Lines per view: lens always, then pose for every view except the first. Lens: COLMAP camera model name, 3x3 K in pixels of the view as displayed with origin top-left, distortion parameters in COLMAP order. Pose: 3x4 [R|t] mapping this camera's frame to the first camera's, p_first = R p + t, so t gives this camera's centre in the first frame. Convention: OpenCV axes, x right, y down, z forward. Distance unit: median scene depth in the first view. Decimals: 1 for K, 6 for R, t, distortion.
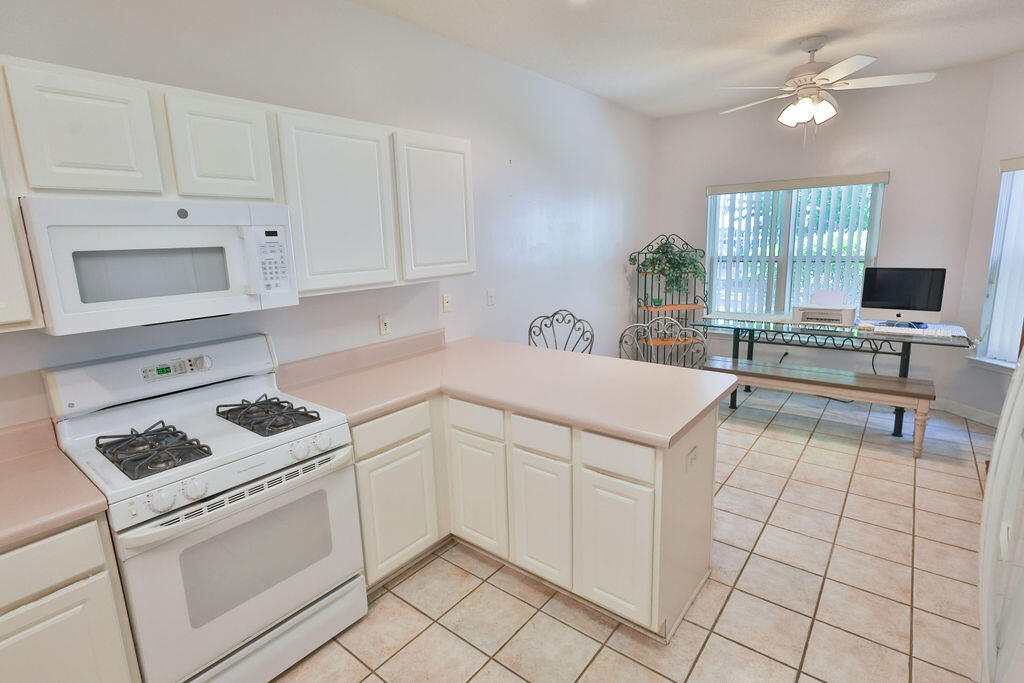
lens RADIAL K [[505.2, 0, 516.0], [0, 505.2, 334.5], [0, 0, 1]] dist [-0.000258, 0.000718]
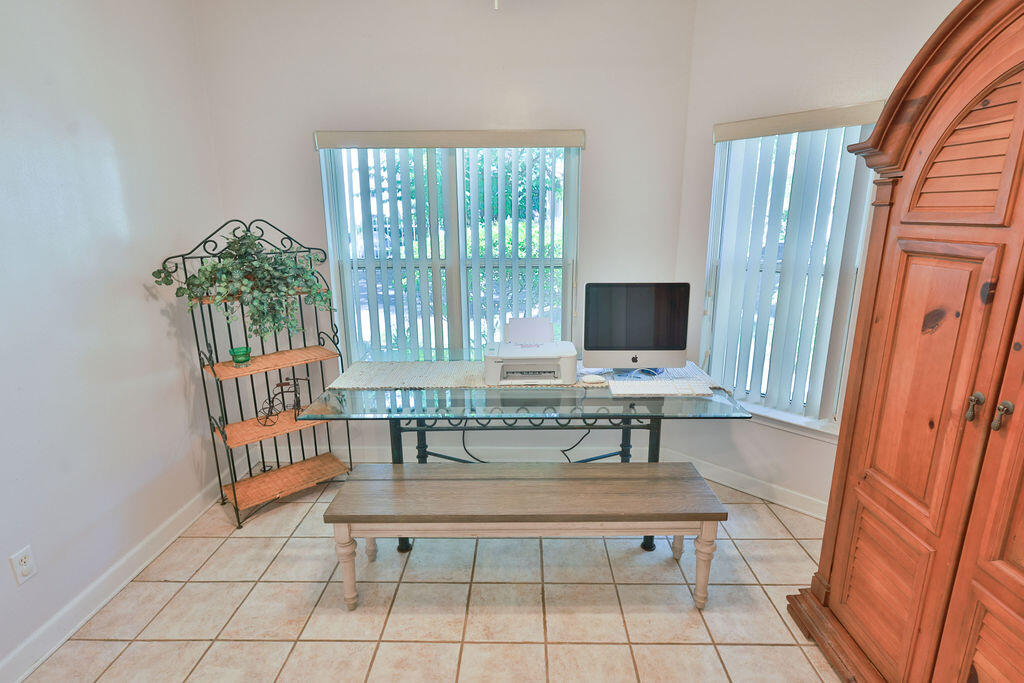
lens RADIAL K [[506.1, 0, 512.0], [0, 506.1, 341.5], [0, 0, 1]] dist [-0.003356, -0.000097]
pose [[0.802778, -0.117570, 0.584573, 0.214983], [0.094307, 0.993064, 0.070217, -0.091779], [-0.588774, -0.001239, 0.808297, 0.457438]]
